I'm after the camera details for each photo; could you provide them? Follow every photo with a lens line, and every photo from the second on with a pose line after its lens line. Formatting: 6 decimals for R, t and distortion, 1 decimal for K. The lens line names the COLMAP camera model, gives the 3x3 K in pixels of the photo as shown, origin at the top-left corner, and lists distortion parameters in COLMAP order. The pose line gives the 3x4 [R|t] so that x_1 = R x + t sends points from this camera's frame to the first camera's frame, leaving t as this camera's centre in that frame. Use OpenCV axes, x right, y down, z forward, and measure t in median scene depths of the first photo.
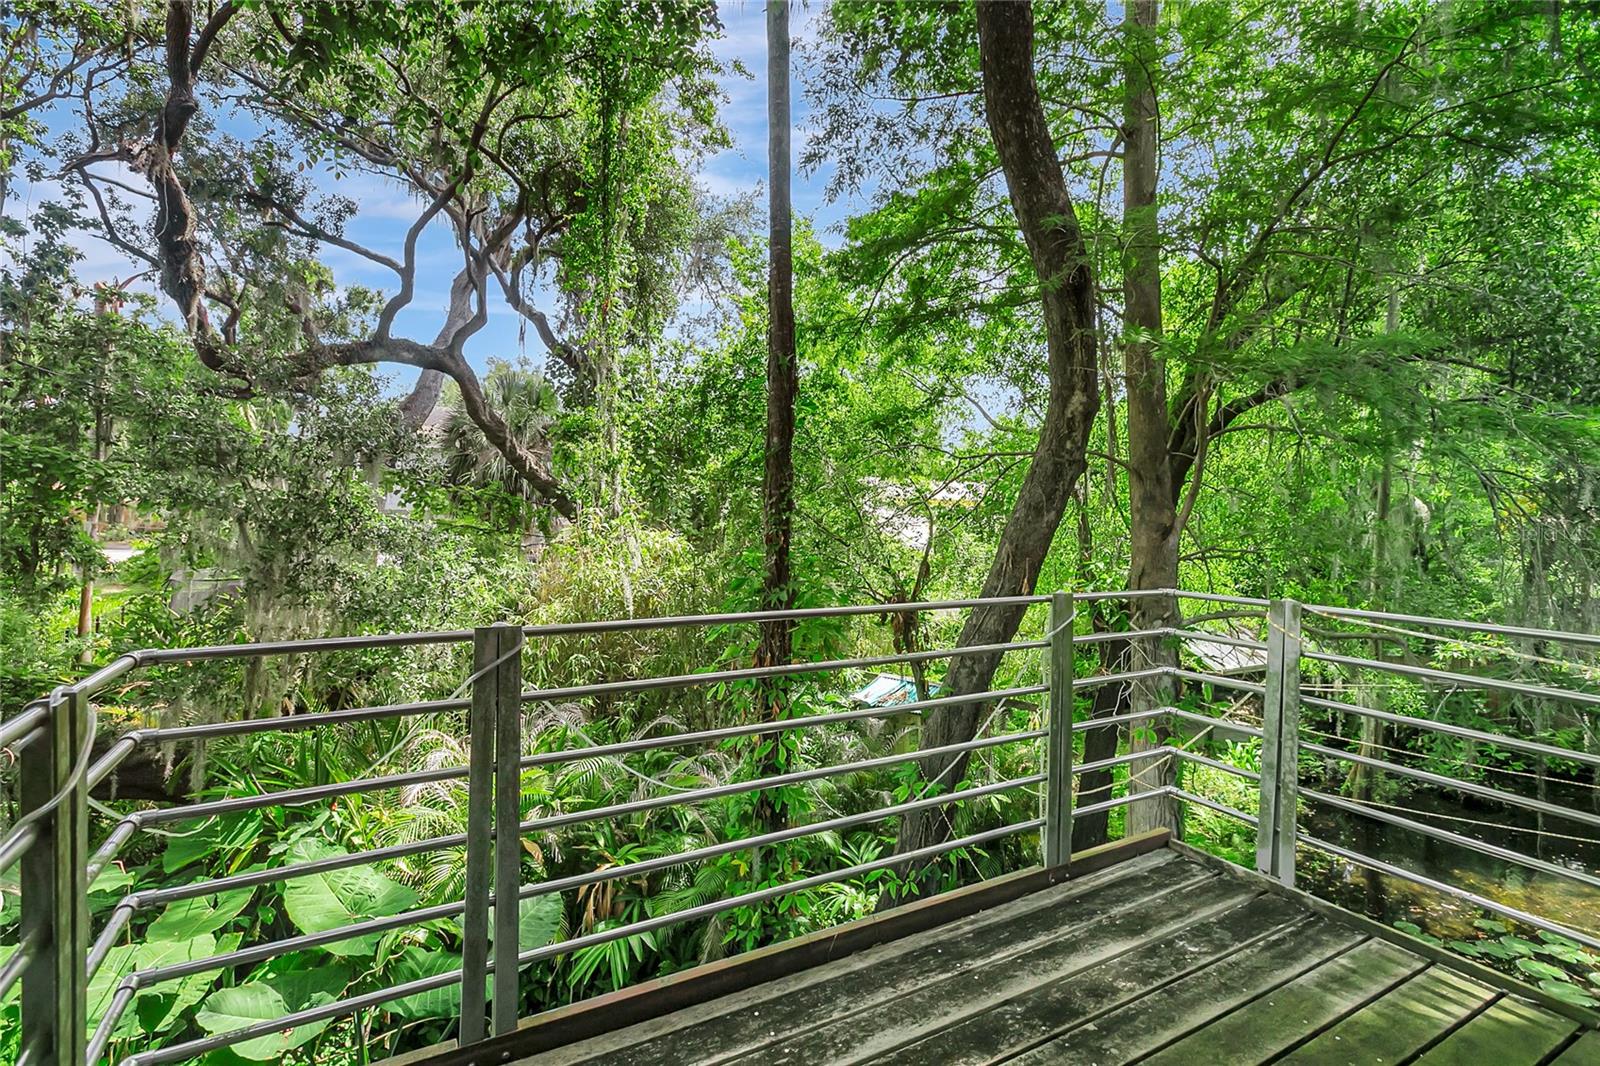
lens RADIAL K [[773.7, 0, 800.3], [0, 773.7, 494.6], [0, 0, 1]] dist [0.011661, 0.000276]
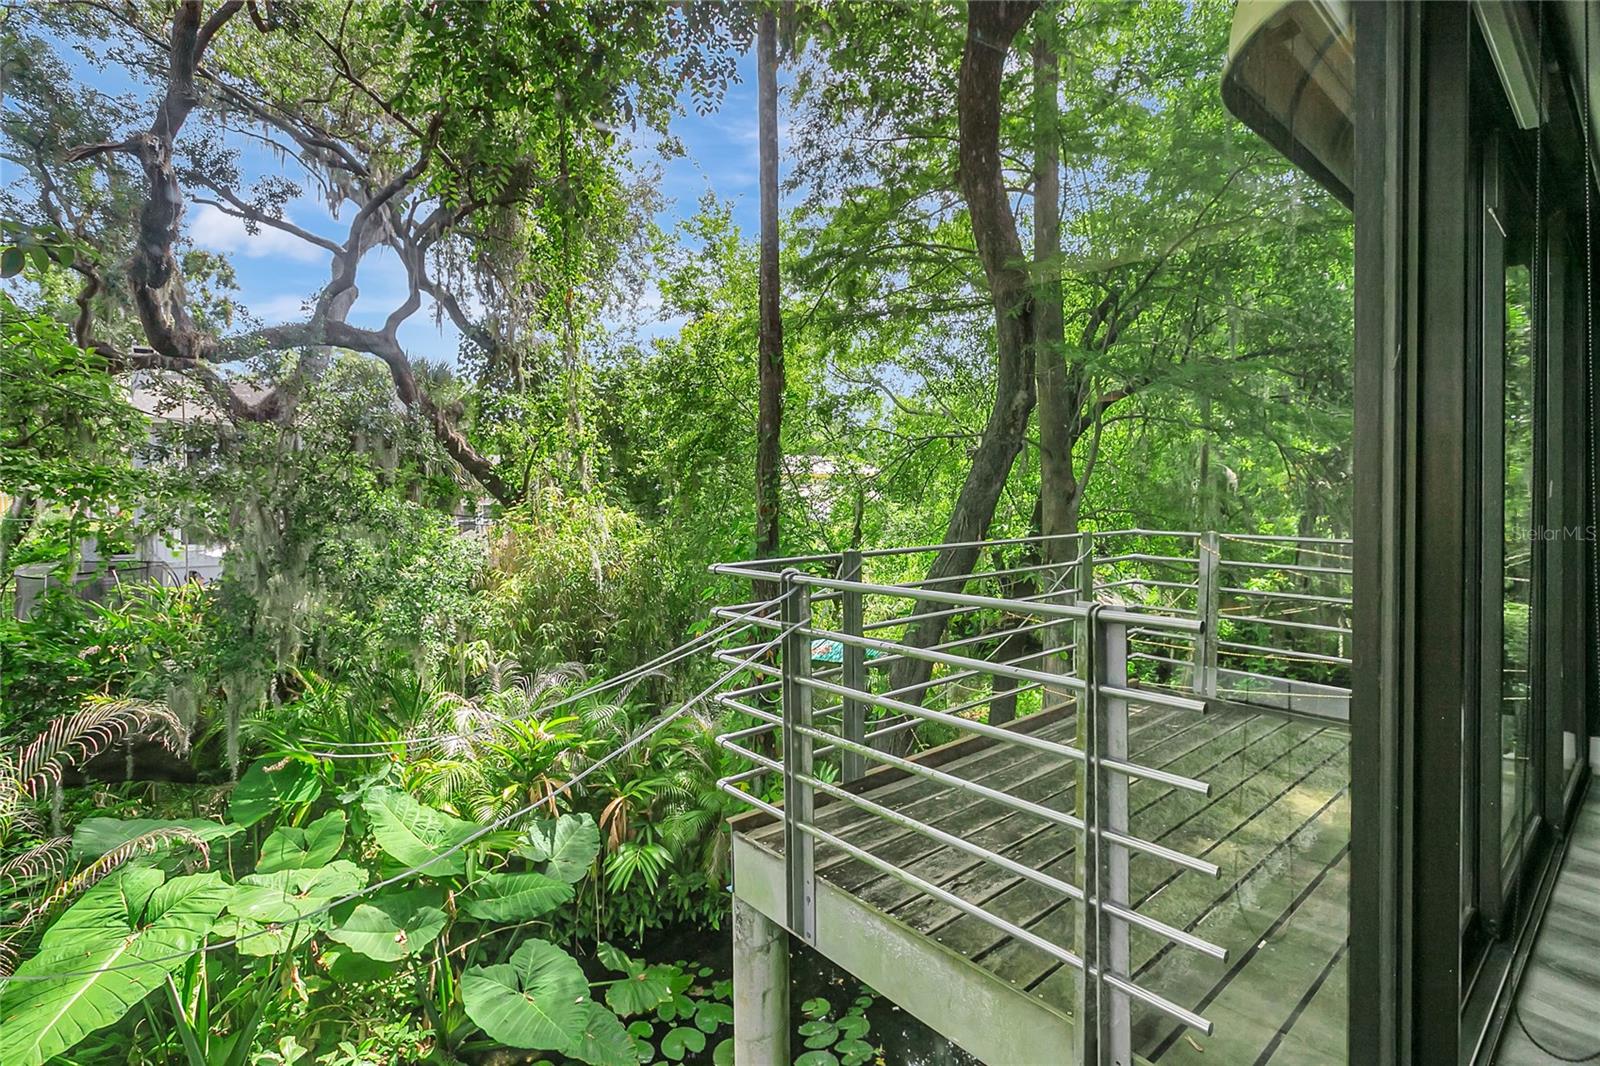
lens RADIAL K [[773.7, 0, 800.3], [0, 773.7, 494.6], [0, 0, 1]] dist [0.011661, 0.000276]
pose [[0.982019, -0.019773, 0.187742, -0.144247], [0.013935, 0.999379, 0.032363, -0.002795], [-0.188265, -0.029165, 0.981685, -0.119293]]
